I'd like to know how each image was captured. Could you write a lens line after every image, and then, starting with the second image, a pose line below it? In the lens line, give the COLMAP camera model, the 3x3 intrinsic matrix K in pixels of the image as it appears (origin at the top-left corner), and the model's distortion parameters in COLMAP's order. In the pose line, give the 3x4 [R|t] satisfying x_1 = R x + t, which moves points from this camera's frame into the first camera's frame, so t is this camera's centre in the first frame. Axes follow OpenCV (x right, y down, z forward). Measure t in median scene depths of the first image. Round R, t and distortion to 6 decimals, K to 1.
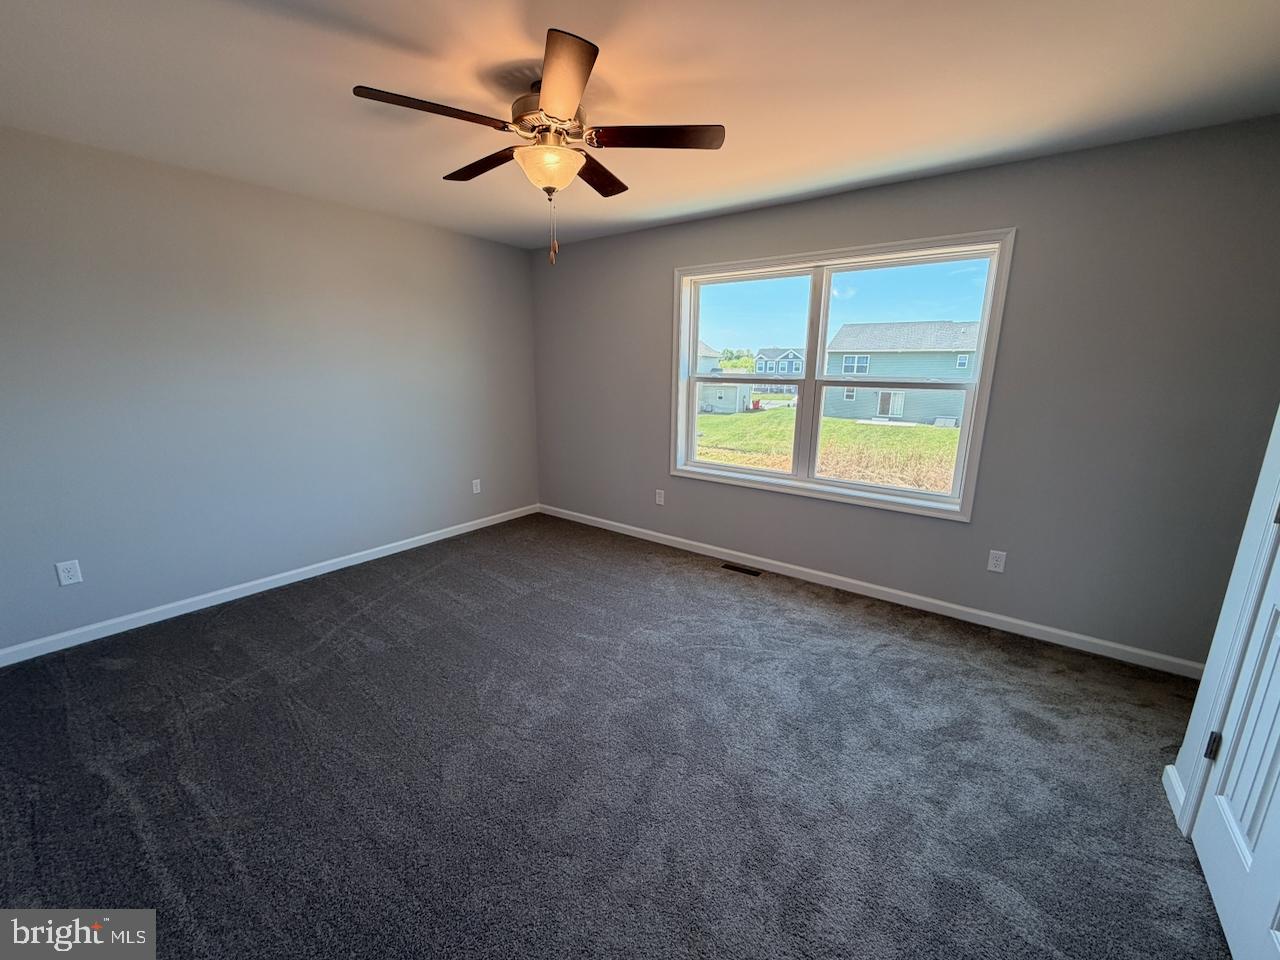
lens RADIAL K [[509.9, 0, 633.5], [0, 509.9, 479.8], [0, 0, 1]] dist [0.000426, 0.000247]
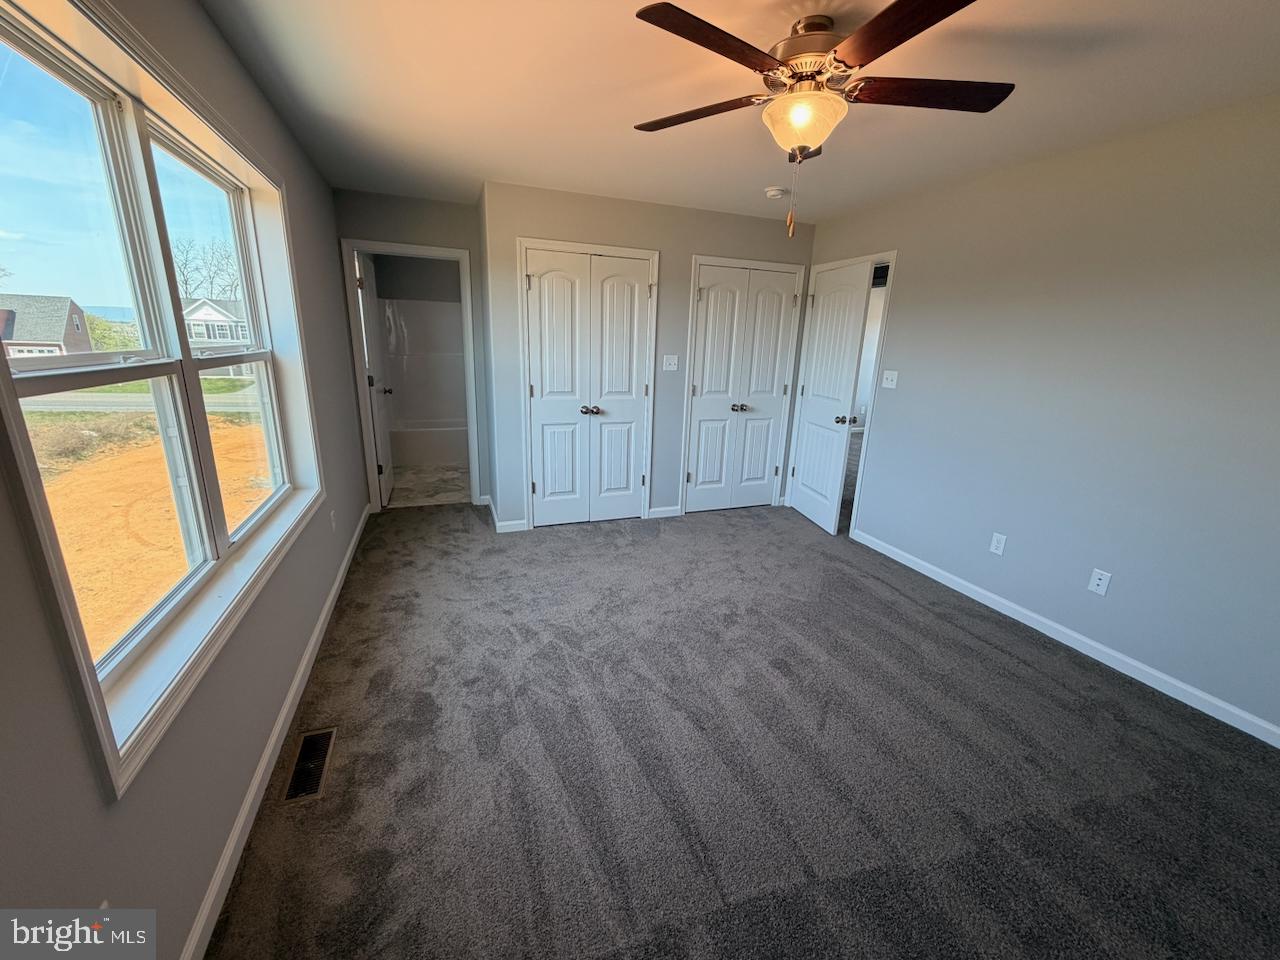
lens RADIAL K [[509.9, 0, 633.5], [0, 509.9, 479.8], [0, 0, 1]] dist [0.000426, 0.000247]
pose [[-0.839954, -0.172322, 0.514570, -0.381272], [0.085785, 0.894152, 0.439468, -0.379992], [-0.535835, 0.413275, -0.736264, 1.654663]]
